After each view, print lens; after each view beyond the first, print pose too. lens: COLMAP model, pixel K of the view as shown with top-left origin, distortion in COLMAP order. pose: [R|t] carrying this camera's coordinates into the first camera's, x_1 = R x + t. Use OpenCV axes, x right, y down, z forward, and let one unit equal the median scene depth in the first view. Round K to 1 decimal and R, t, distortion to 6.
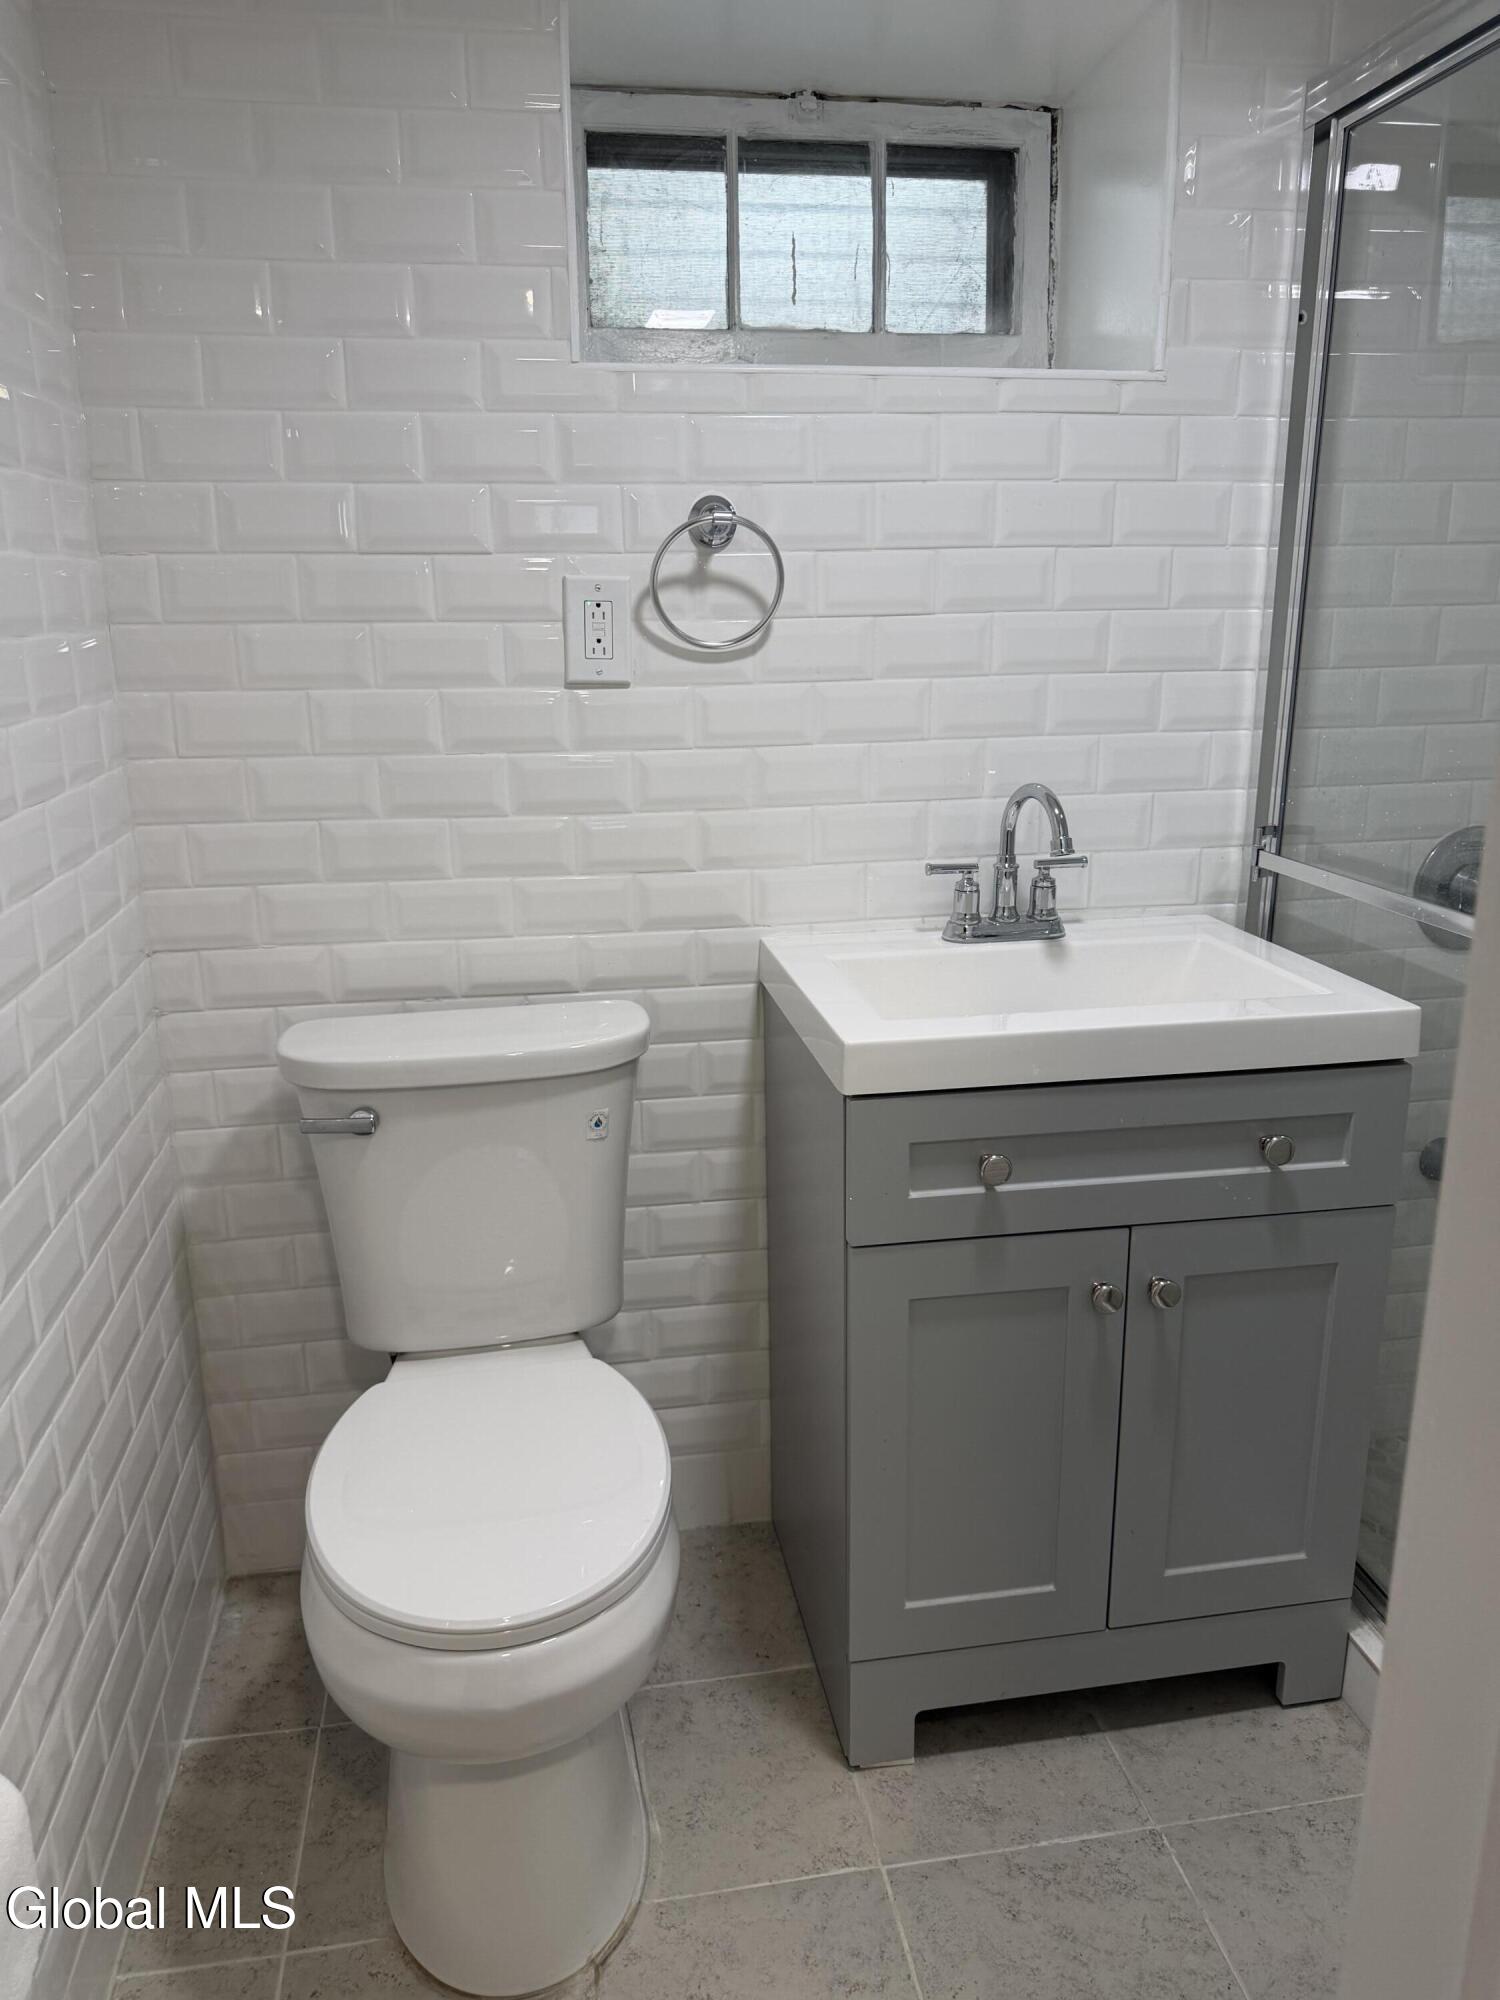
lens RADIAL K [[1398.3, 0, 700.6], [0, 1398.3, 1004.4], [0, 0, 1]] dist [0.010599, -0.035373]
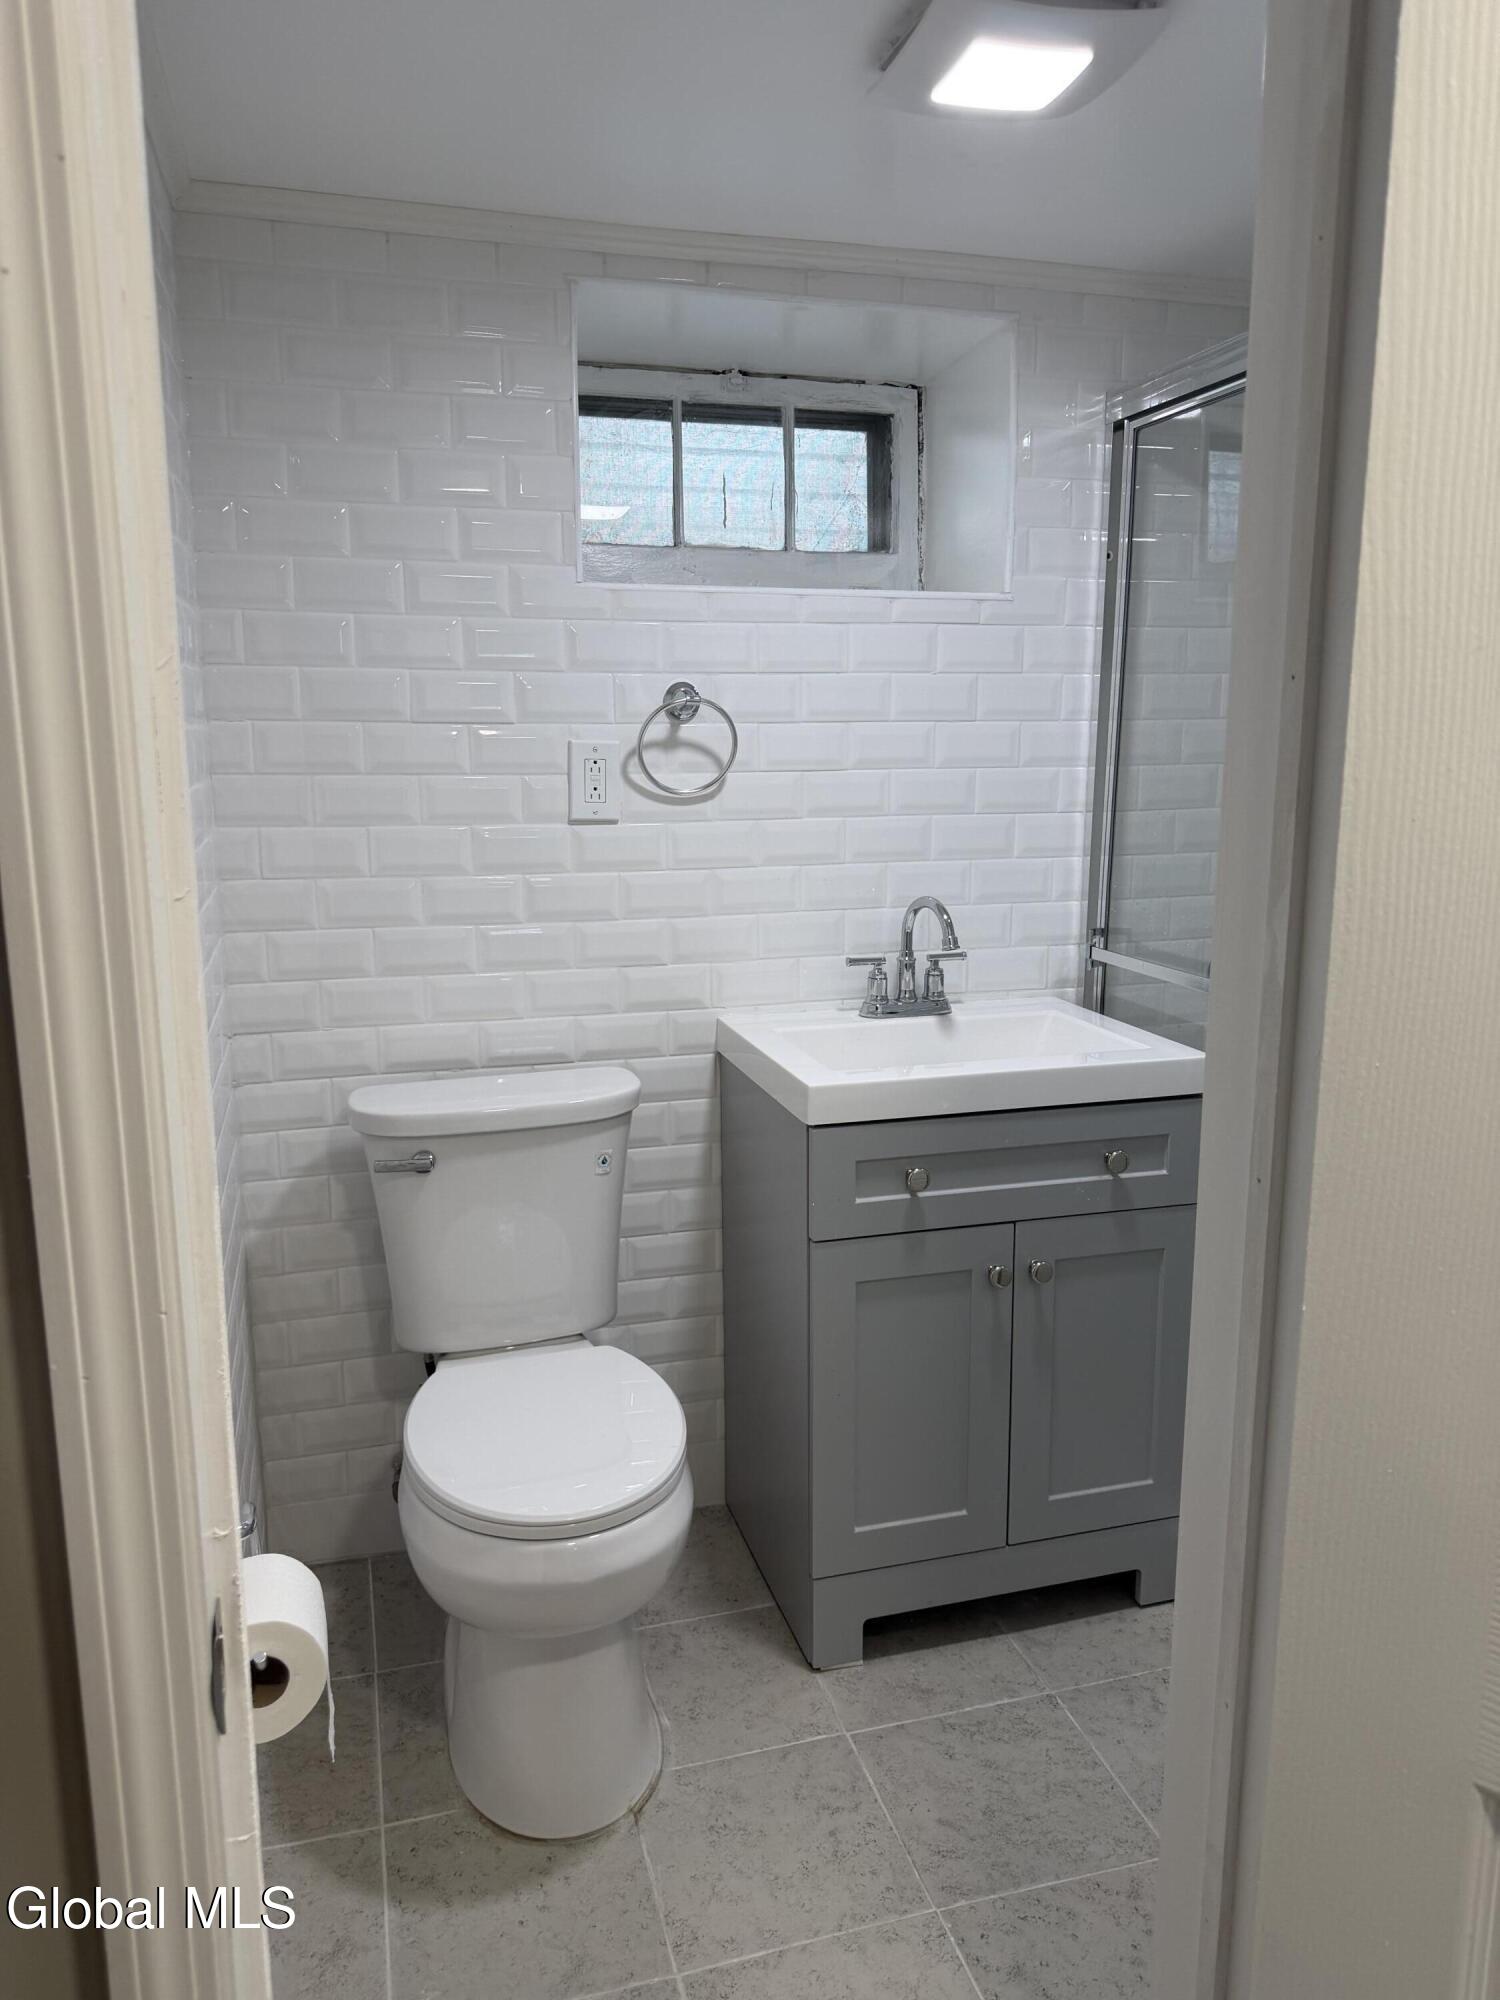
lens RADIAL K [[1398.3, 0, 695.3], [0, 1398.3, 999.8], [0, 0, 1]] dist [0.010599, -0.035373]
pose [[0.994213, -0.011020, 0.106856, -0.120160], [0.019766, 0.996506, -0.081145, 0.041373], [-0.105588, 0.082787, 0.990958, -0.274456]]
